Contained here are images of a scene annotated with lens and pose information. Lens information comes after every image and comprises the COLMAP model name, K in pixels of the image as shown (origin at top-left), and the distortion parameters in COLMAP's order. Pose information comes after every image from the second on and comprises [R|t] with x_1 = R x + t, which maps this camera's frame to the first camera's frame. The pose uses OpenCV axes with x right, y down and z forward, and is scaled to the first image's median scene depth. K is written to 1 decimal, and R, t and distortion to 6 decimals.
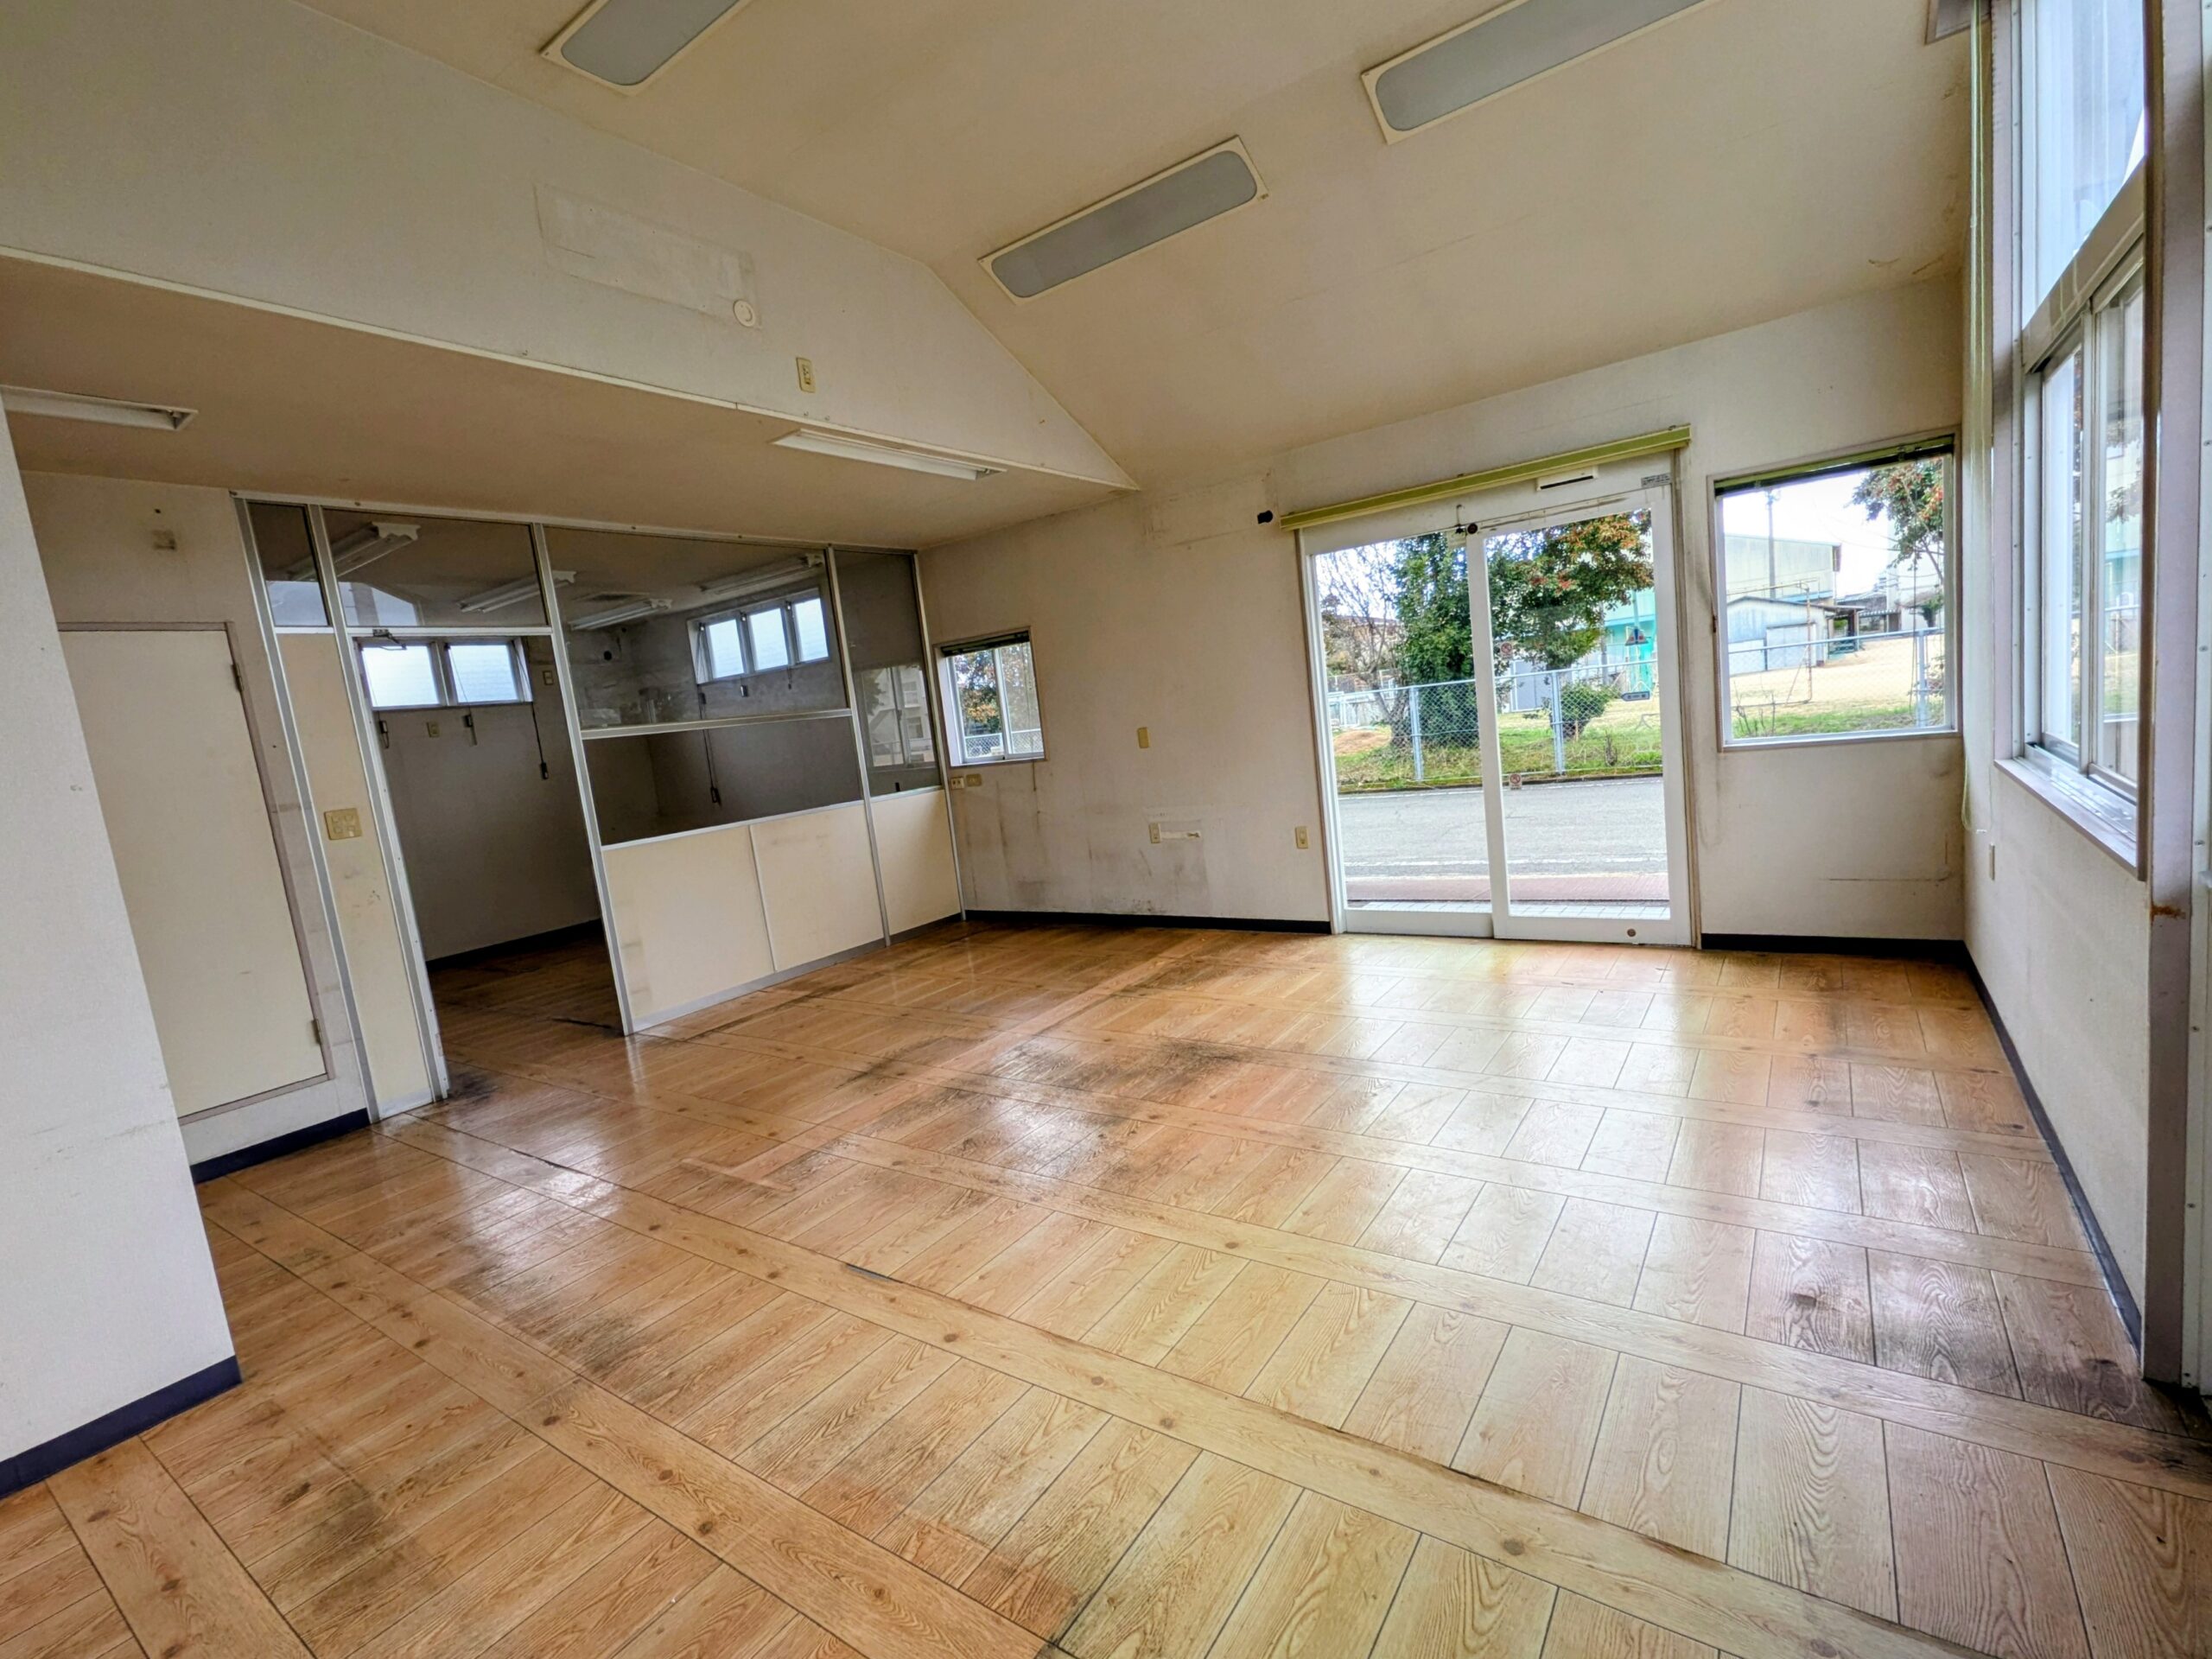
lens RADIAL K [[1004.1, 0, 1121.6], [0, 1004.1, 838.1], [0, 0, 1]] dist [0.003072, 0.000564]
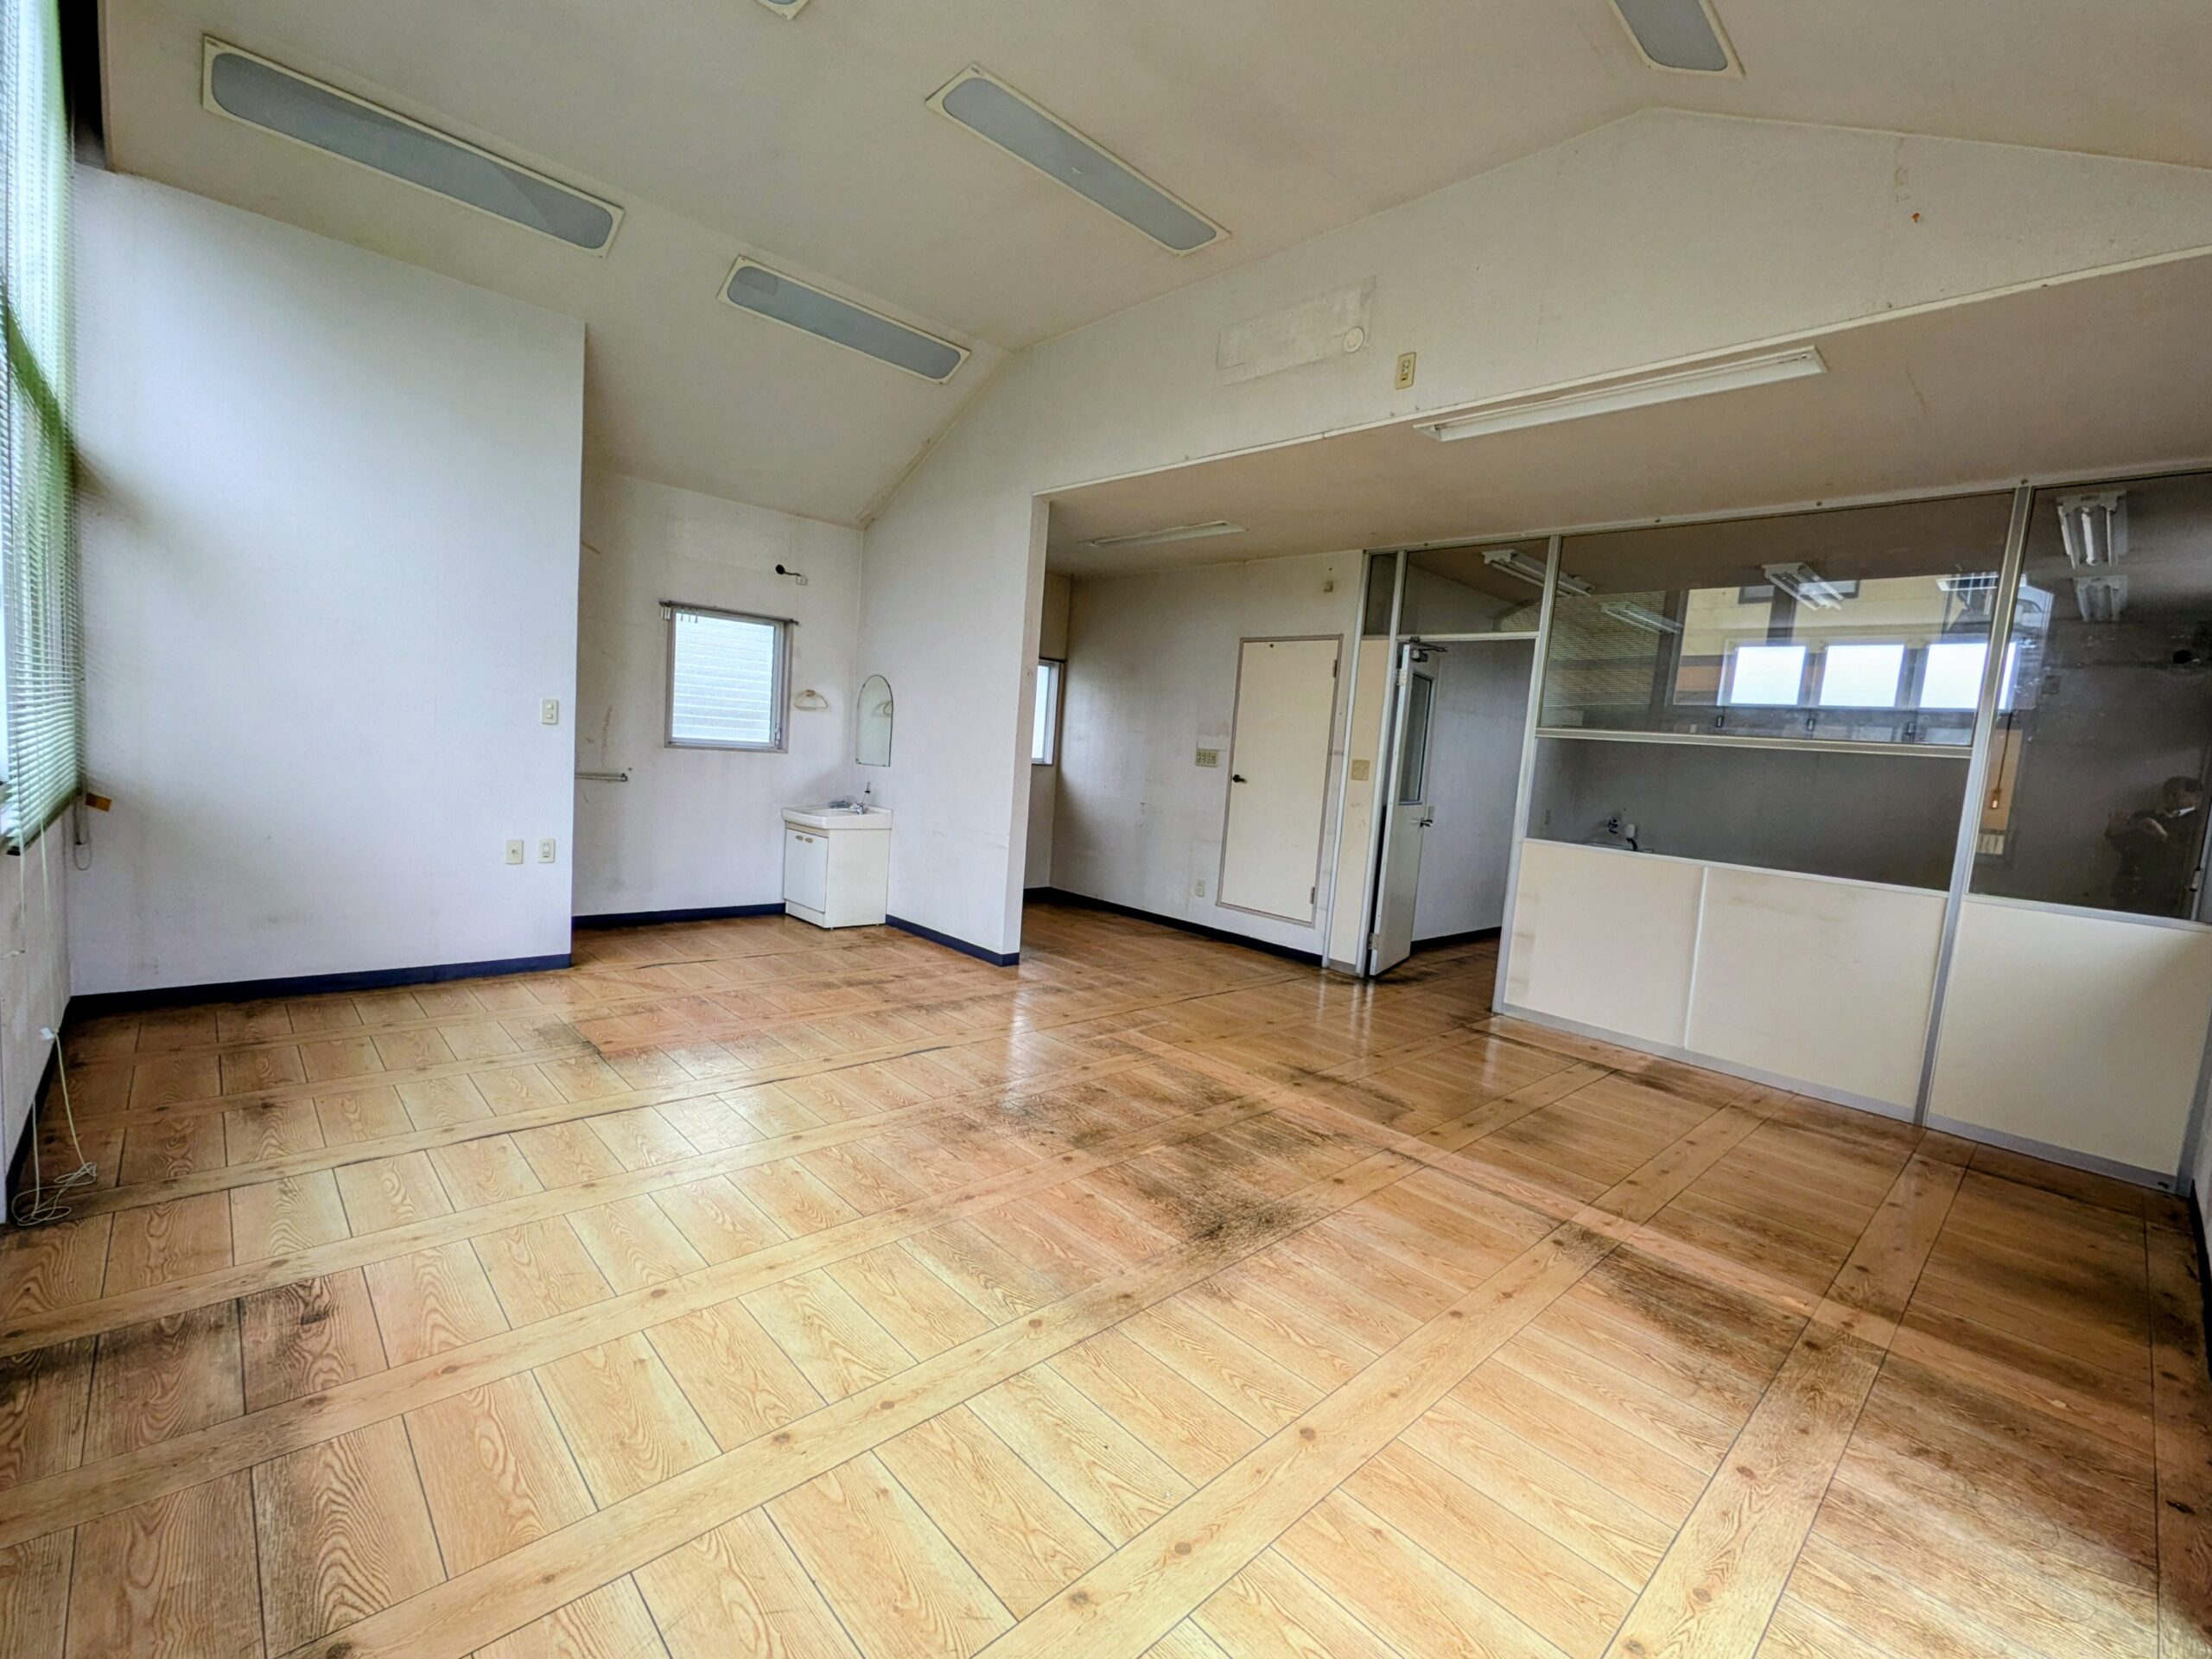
lens RADIAL K [[961.6, 0, 1108.0], [0, 961.6, 838.4], [0, 0, 1]] dist [0.007968, 0.000583]
pose [[-0.225271, 0.193141, -0.954960, 0.713700], [-0.177097, 0.955709, 0.235069, -0.195695], [0.958065, 0.222075, -0.181089, 0.980953]]
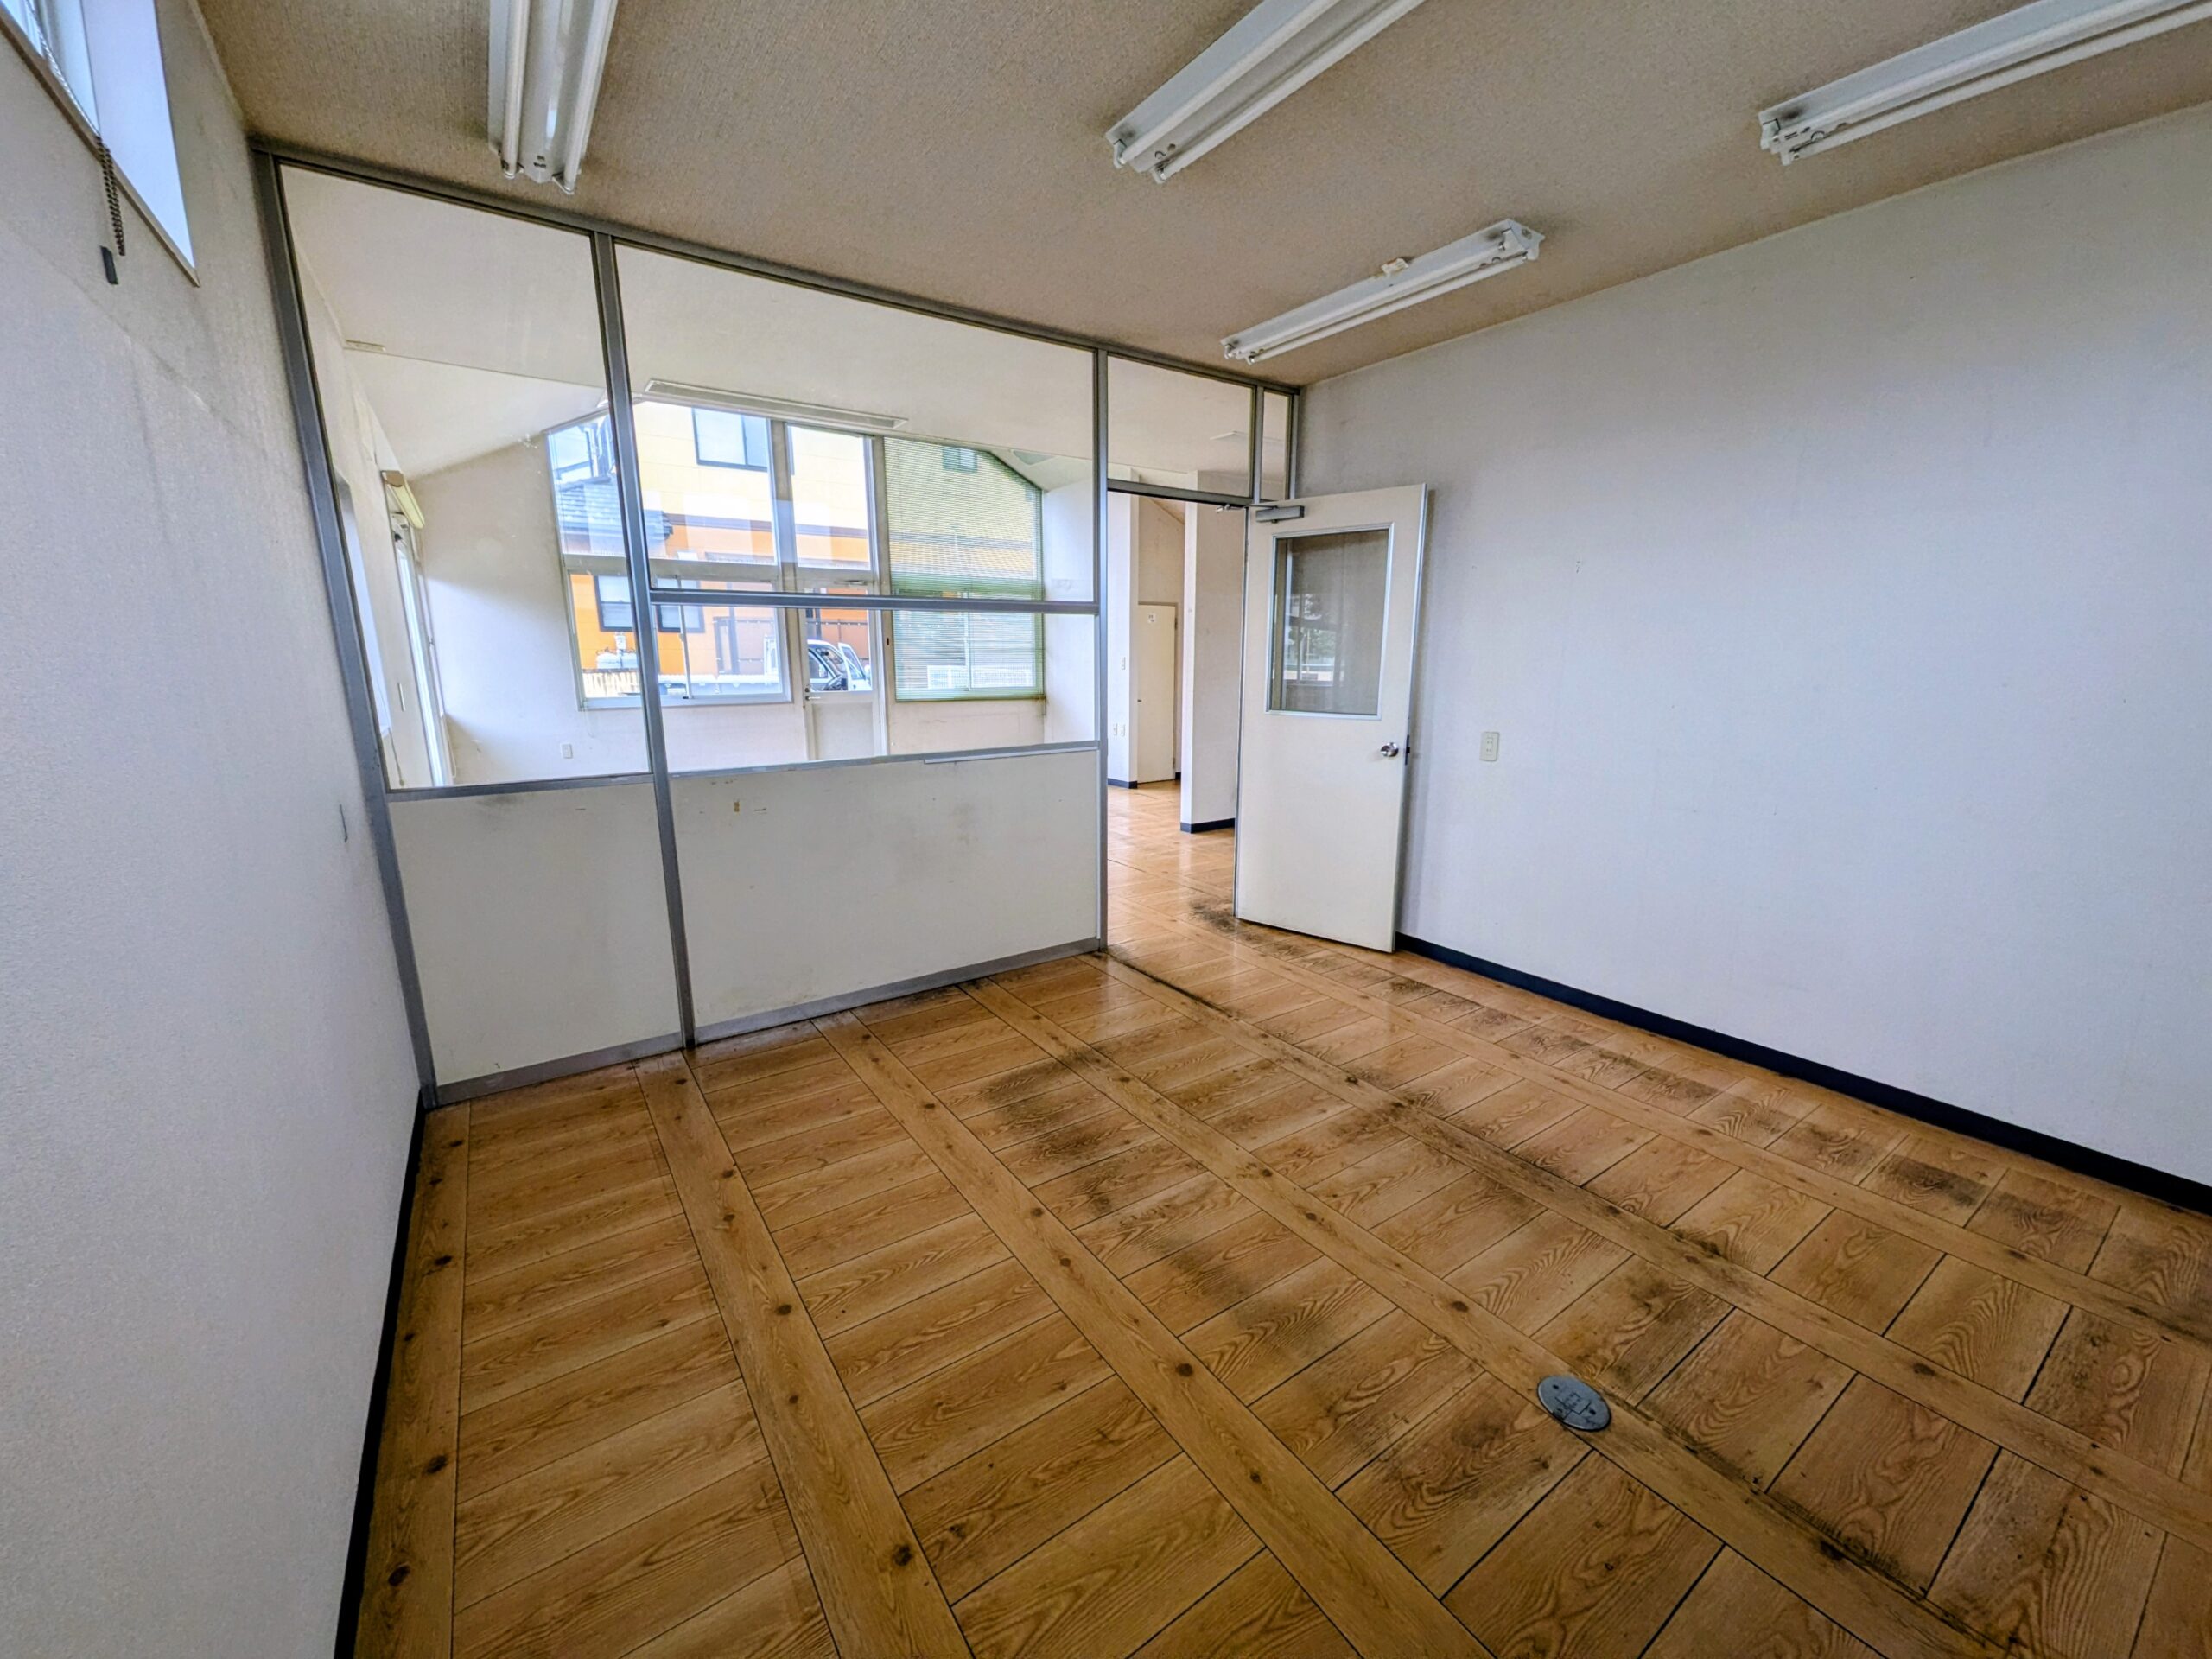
lens RADIAL K [[880.9, 0, 1086.2], [0, 880.9, 789.2], [0, 0, 1]] dist [0.015771, -0.000299]
pose [[-0.920903, 0.058471, 0.385382, -1.033237], [0.157563, 0.960151, 0.230834, -0.165841], [-0.356527, 0.273298, -0.893418, 2.189665]]
